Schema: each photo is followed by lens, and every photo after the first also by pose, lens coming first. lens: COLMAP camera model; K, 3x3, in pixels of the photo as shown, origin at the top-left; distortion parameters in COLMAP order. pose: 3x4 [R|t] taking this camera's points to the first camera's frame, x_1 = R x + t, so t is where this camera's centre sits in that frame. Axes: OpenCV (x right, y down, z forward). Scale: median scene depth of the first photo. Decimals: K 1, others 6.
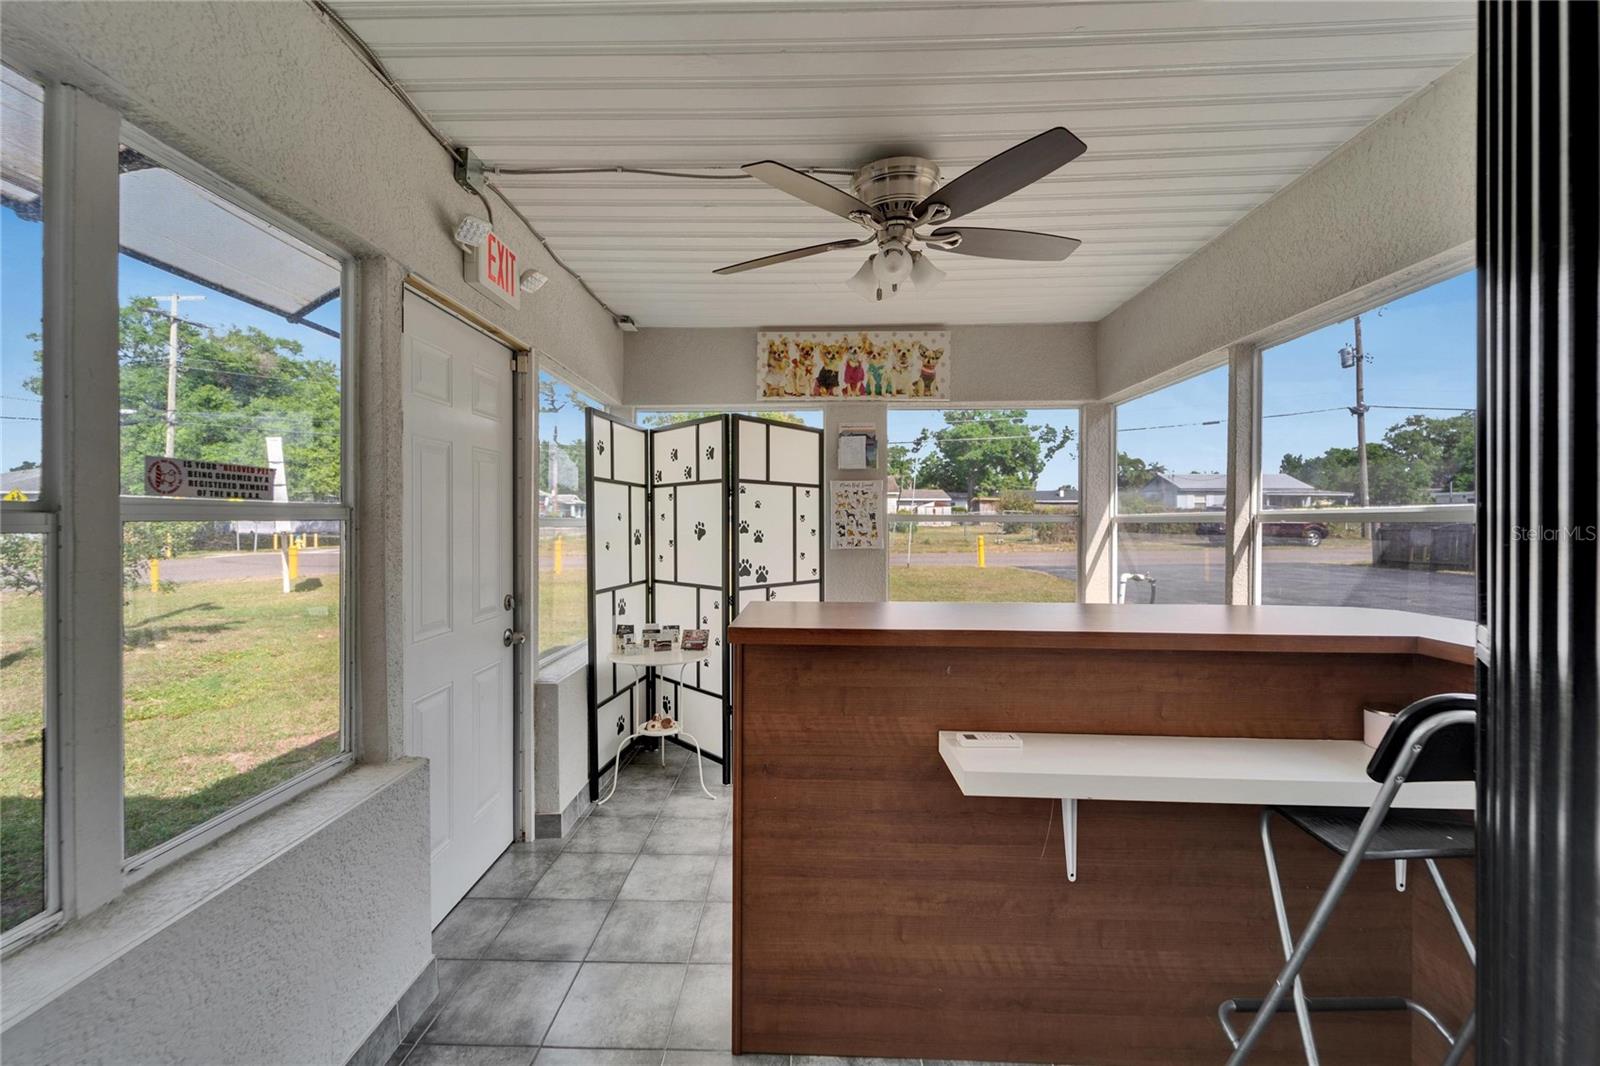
lens RADIAL K [[644.9, 0, 795.0], [0, 644.9, 524.7], [0, 0, 1]] dist [0.000376, -0.000344]
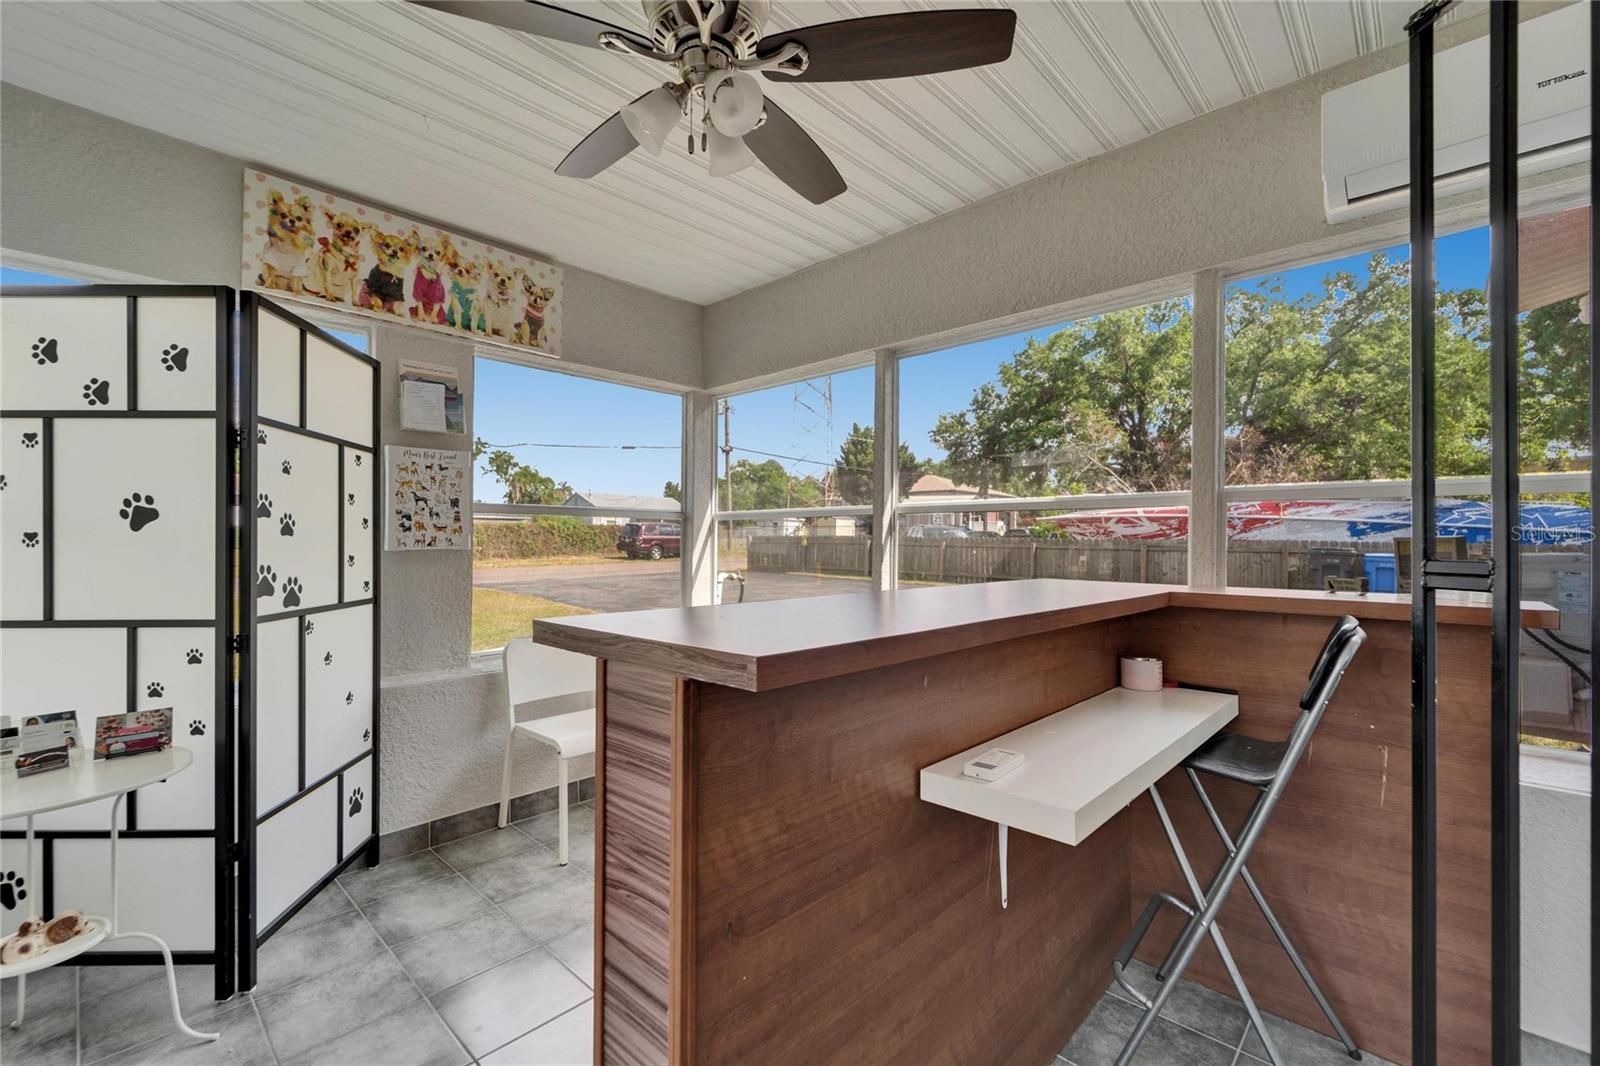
lens RADIAL K [[671.5, 0, 798.9], [0, 671.5, 537.5], [0, 0, 1]] dist [0.002210, -0.000398]
pose [[0.673772, 0.003504, 0.738931, -0.166117], [0.000193, 0.999988, -0.004917, 0.028302], [-0.738939, 0.003455, 0.673763, 0.245262]]
